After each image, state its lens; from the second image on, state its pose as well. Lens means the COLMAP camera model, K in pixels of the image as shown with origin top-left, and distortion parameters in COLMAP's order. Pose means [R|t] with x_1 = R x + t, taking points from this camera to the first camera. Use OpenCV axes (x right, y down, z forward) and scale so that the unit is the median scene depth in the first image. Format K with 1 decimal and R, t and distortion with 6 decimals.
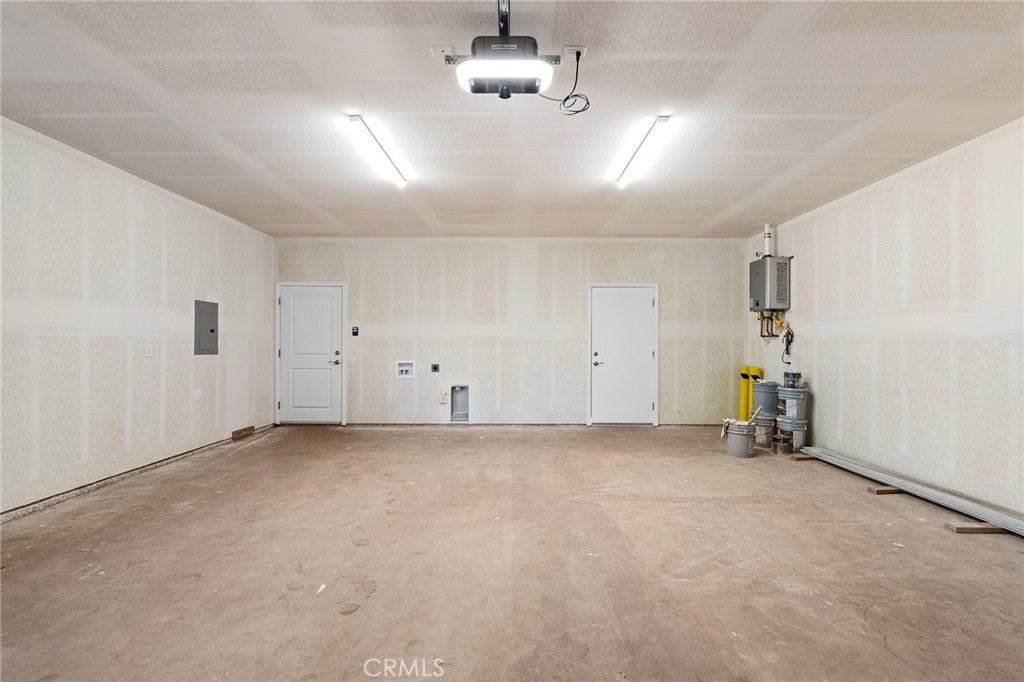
lens RADIAL K [[472.8, 0, 518.3], [0, 472.8, 340.7], [0, 0, 1]] dist [-0.003263, -0.000616]
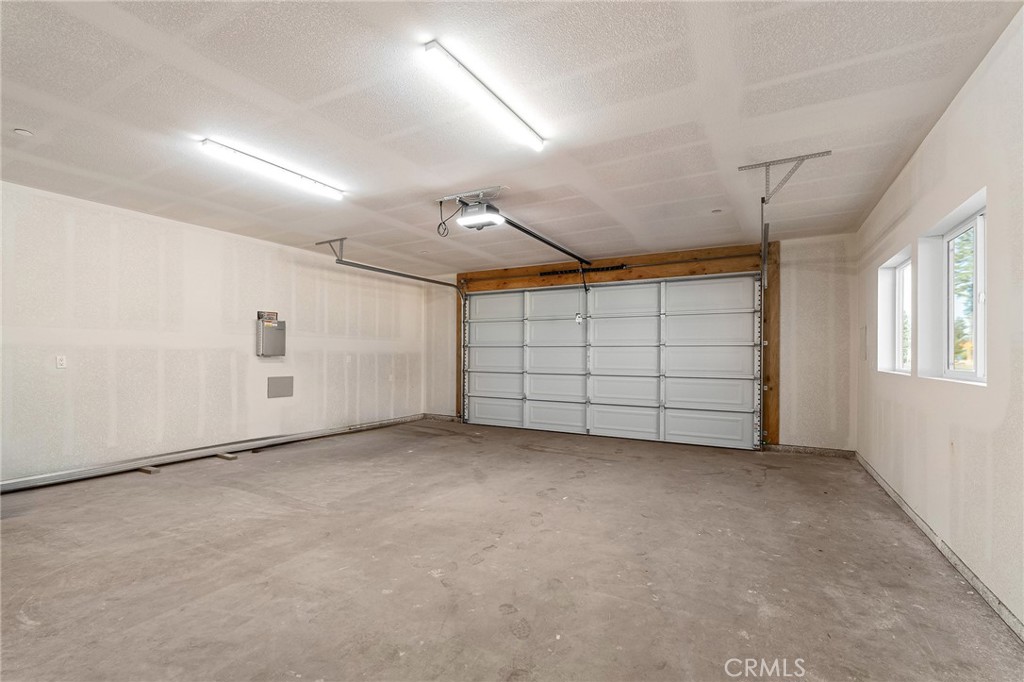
lens RADIAL K [[472.8, 0, 513.1], [0, 472.8, 349.2], [0, 0, 1]] dist [-0.003263, -0.000616]
pose [[-0.880832, -0.000243, 0.473430, -0.745959], [-0.008838, 0.999834, -0.015929, 0.005305], [-0.473347, -0.018215, -0.880688, 1.831685]]
